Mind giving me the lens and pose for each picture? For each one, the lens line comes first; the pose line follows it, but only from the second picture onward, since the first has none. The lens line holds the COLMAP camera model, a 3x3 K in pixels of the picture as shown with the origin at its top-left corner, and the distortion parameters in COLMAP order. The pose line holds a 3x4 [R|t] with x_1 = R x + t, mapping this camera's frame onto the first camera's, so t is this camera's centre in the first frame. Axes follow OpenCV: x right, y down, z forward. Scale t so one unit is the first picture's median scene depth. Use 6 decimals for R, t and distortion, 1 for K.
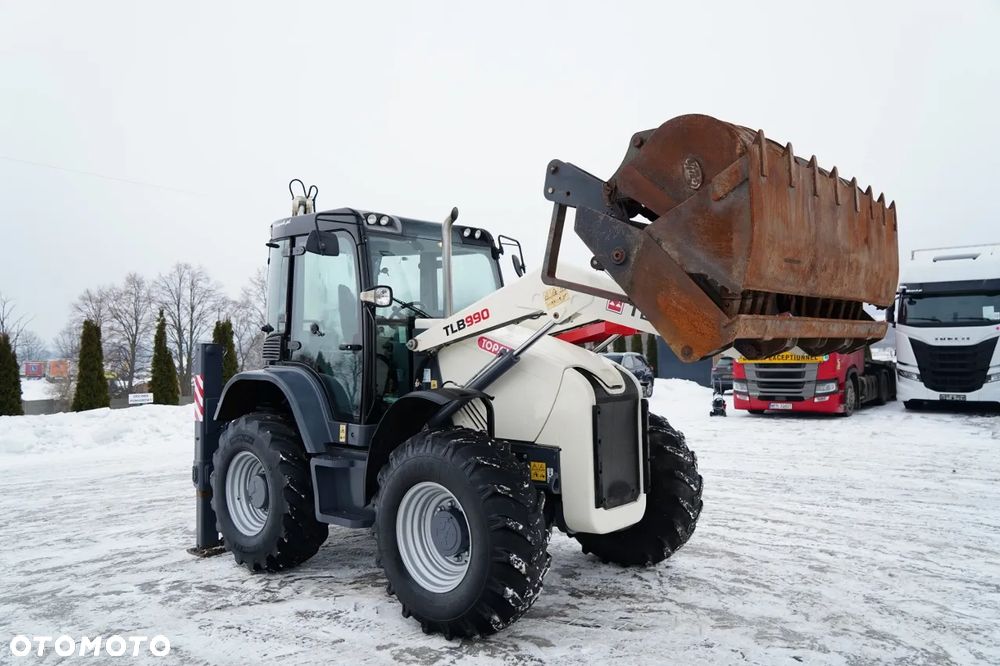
lens RADIAL K [[777.1, 0, 520.3], [0, 777.1, 332.6], [0, 0, 1]] dist [0.011170, -0.000157]
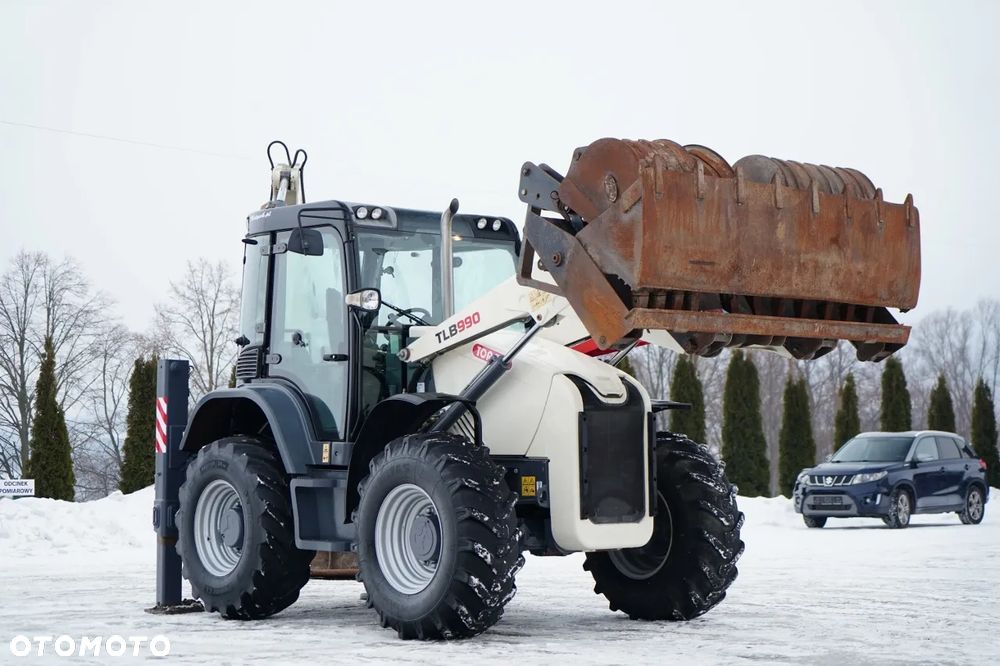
lens RADIAL K [[1428.8, 0, 500.0], [0, 1428.8, 333.0], [0, 0, 1]] dist [0.036247, 0.042305]
pose [[0.992361, 0.000157, -0.123371, 0.161551], [-0.004252, 0.999449, -0.032929, 0.041707], [0.123298, 0.033202, 0.991814, -0.570460]]
